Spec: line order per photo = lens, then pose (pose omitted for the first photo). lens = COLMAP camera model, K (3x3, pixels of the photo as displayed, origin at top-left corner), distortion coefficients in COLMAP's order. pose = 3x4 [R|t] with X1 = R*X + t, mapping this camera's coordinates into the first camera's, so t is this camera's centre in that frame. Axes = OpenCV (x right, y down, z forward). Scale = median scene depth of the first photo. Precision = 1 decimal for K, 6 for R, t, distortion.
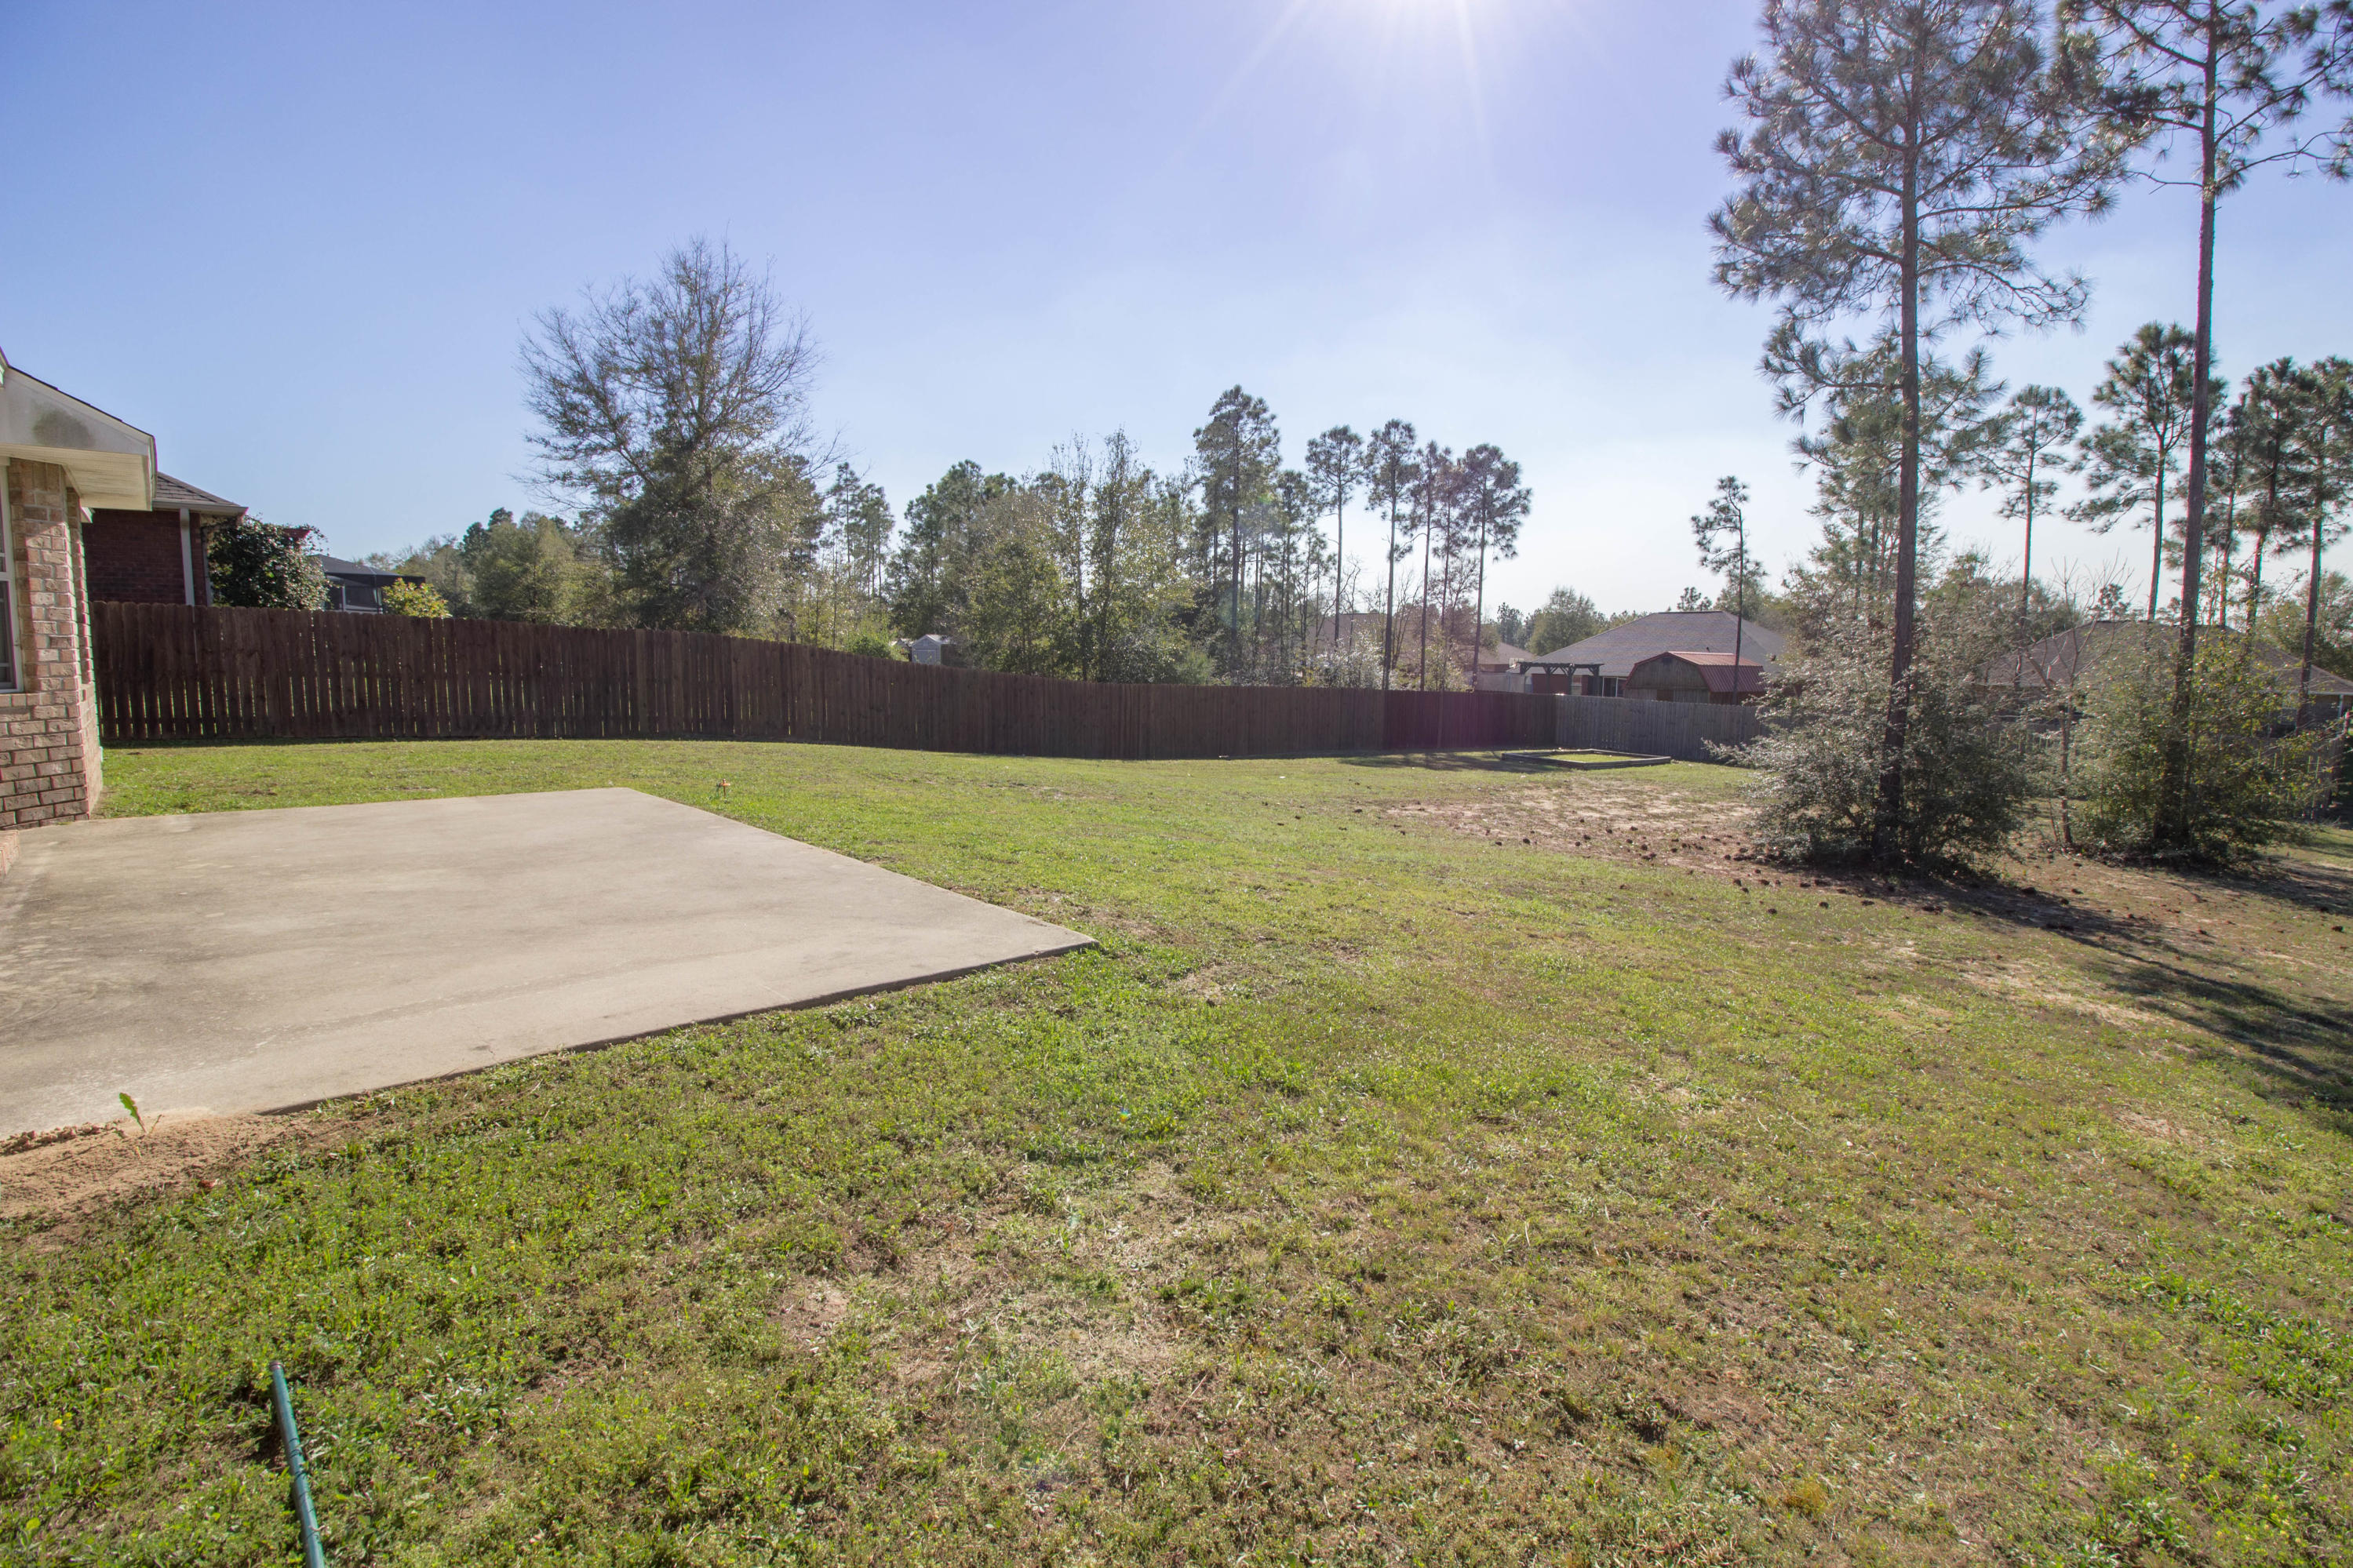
lens RADIAL K [[1146.1, 0, 1088.7], [0, 1146.1, 777.5], [0, 0, 1]] dist [0.025128, -0.020065]
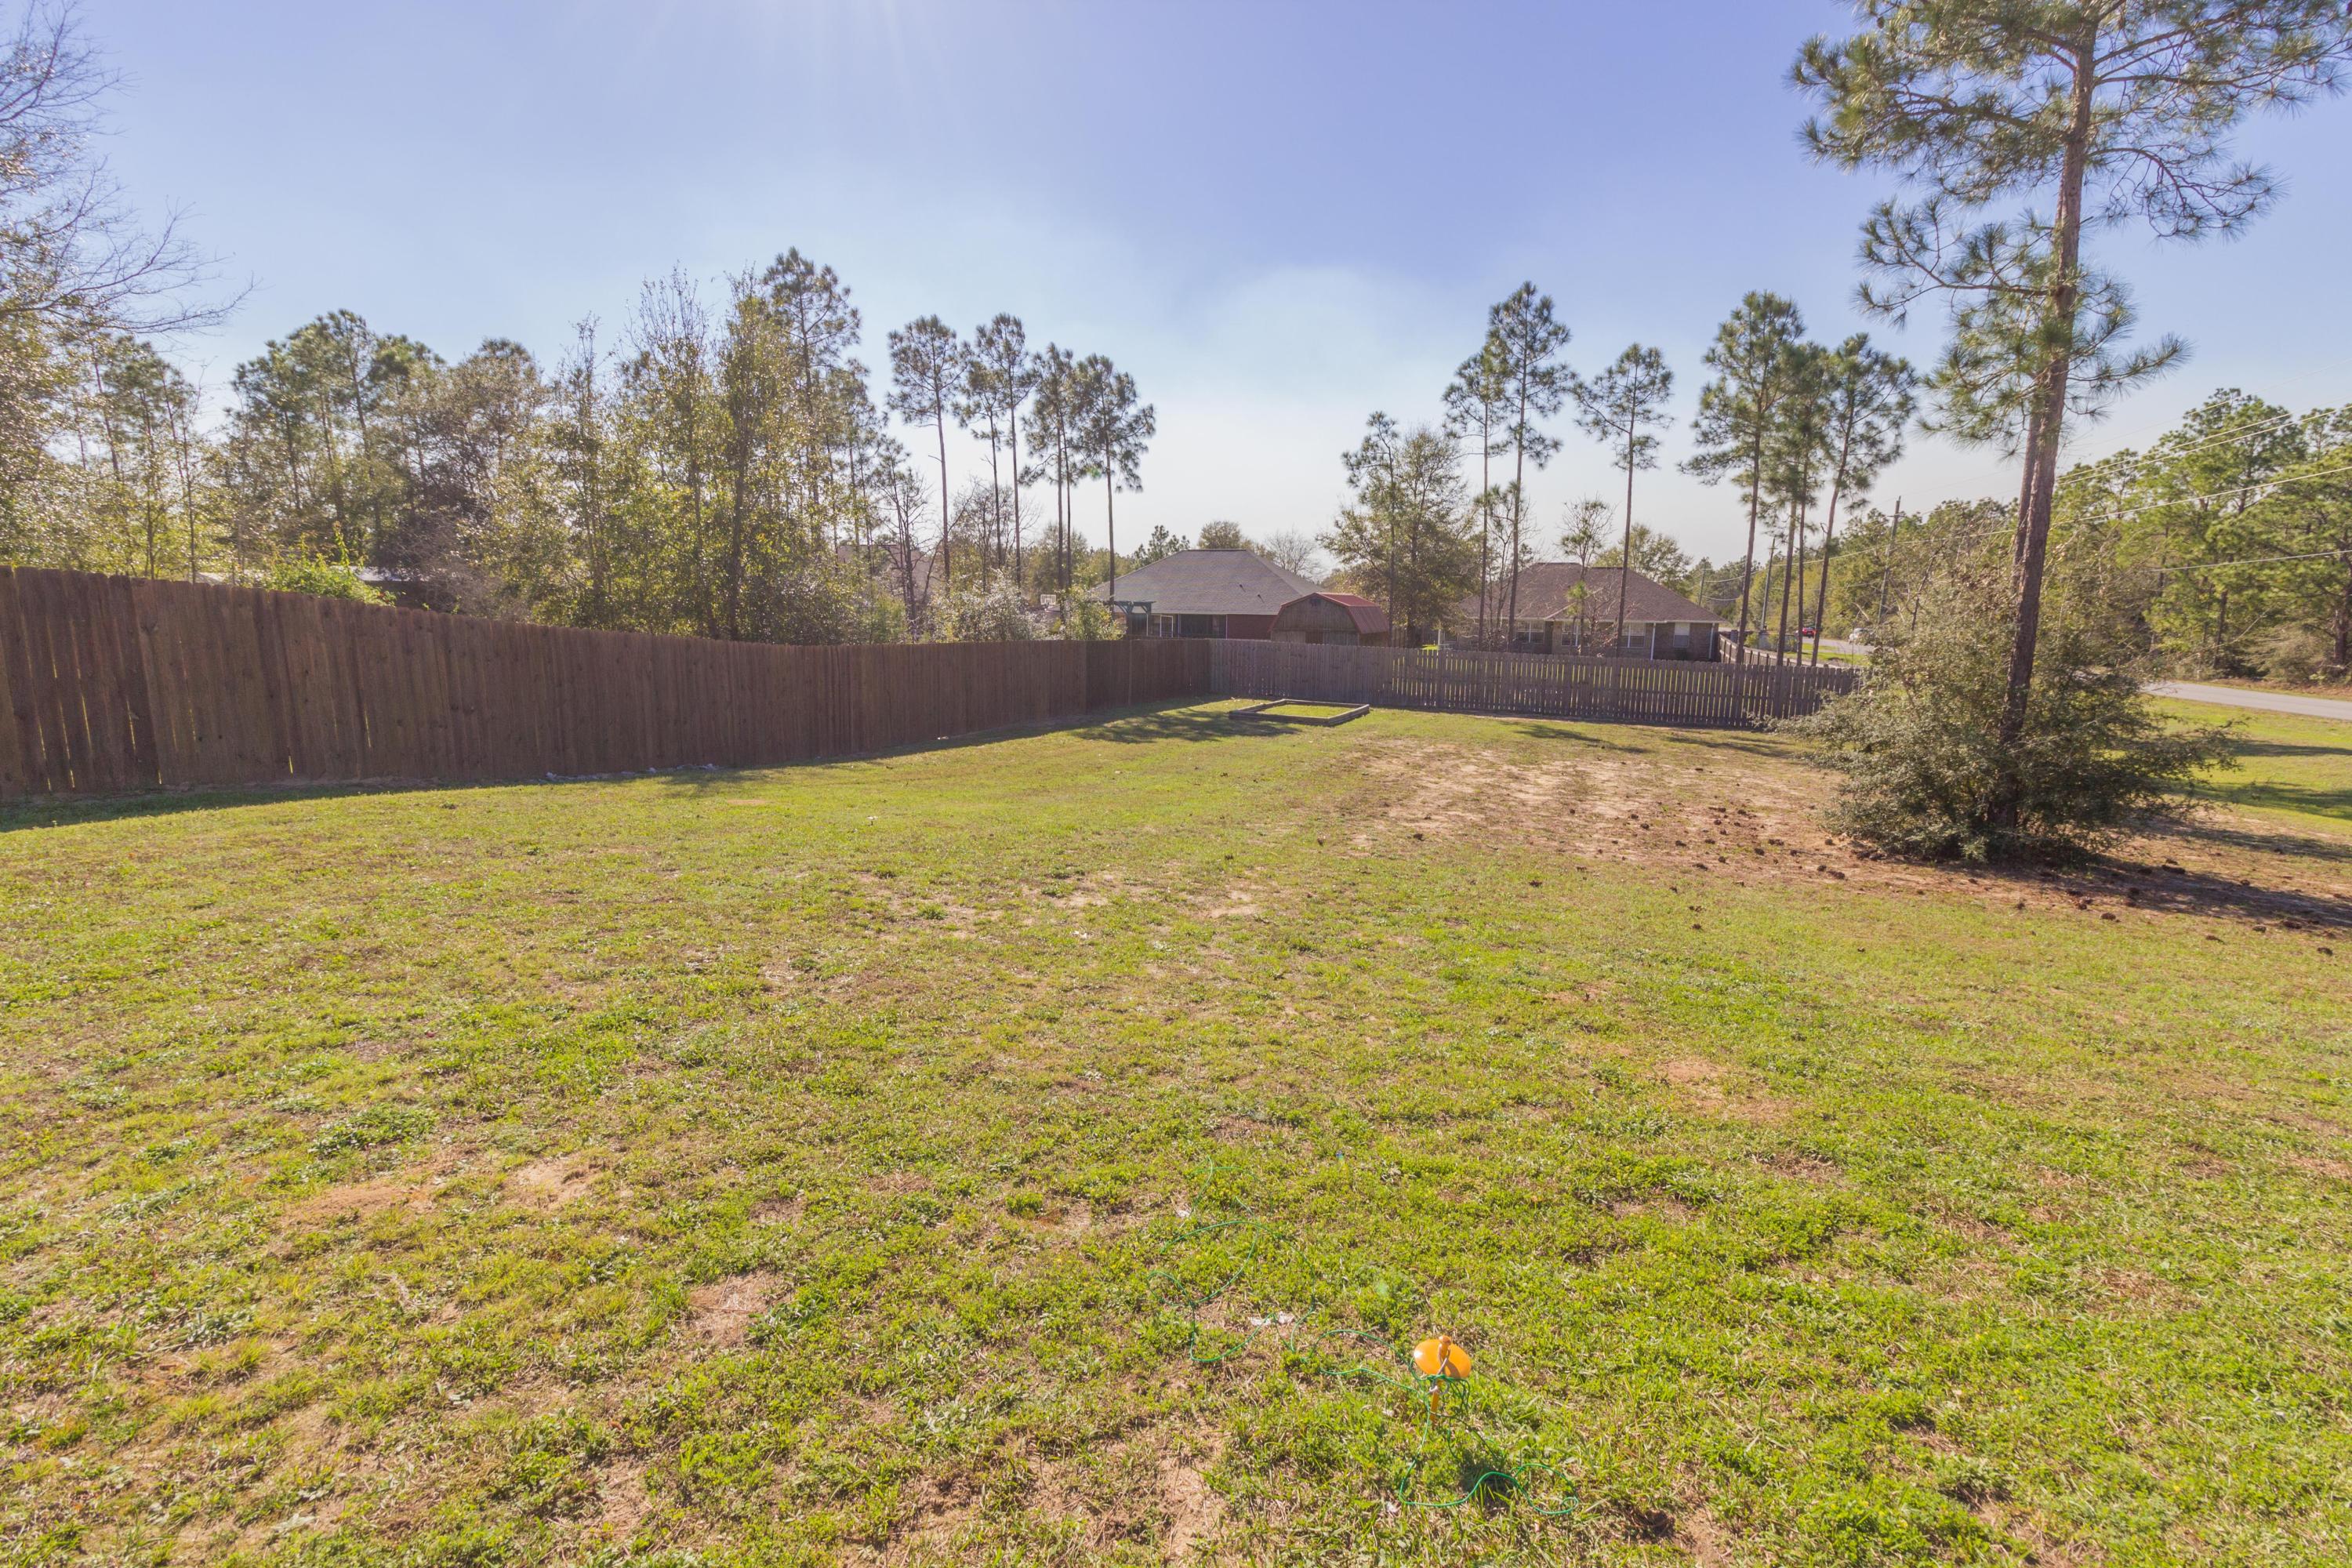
lens RADIAL K [[1145.8, 0, 1088.2], [0, 1145.8, 777.5], [0, 0, 1]] dist [0.025128, -0.020065]
pose [[0.861474, -0.083180, 0.500942, -0.138567], [0.052887, 0.995825, 0.074403, -0.032143], [-0.505039, -0.037602, 0.862277, 0.228076]]
